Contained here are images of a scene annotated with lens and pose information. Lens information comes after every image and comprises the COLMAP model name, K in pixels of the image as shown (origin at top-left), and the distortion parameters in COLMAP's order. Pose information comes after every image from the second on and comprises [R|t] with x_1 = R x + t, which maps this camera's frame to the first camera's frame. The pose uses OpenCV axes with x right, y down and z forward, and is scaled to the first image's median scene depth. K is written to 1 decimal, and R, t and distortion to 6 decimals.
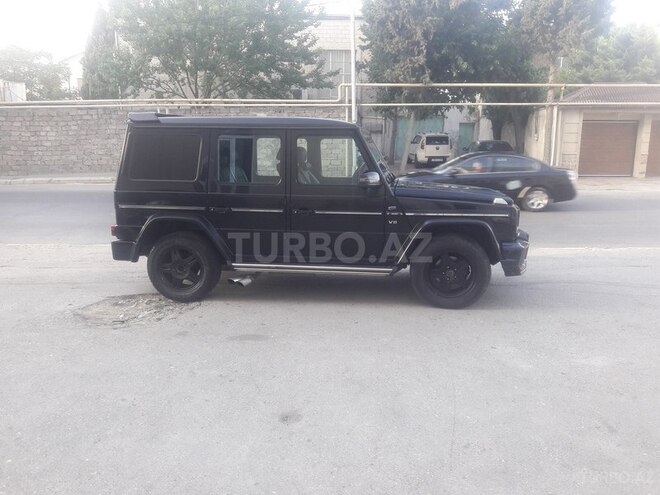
lens RADIAL K [[551.5, 0, 332.0], [0, 551.5, 244.9], [0, 0, 1]] dist [0.034972, -0.086477]
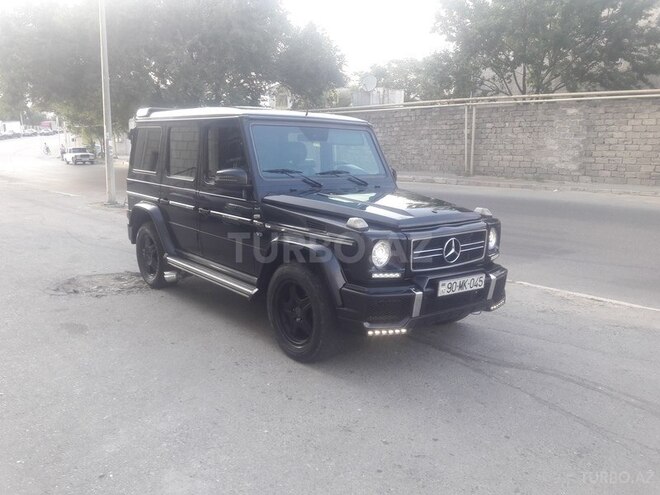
lens RADIAL K [[551.5, 0, 332.0], [0, 551.5, 244.9], [0, 0, 1]] dist [0.034972, -0.086477]
pose [[0.722845, 0.125677, -0.679485, 0.203483], [-0.128327, 0.990631, 0.046711, -0.021417], [0.678990, 0.053431, 0.732201, 0.135170]]
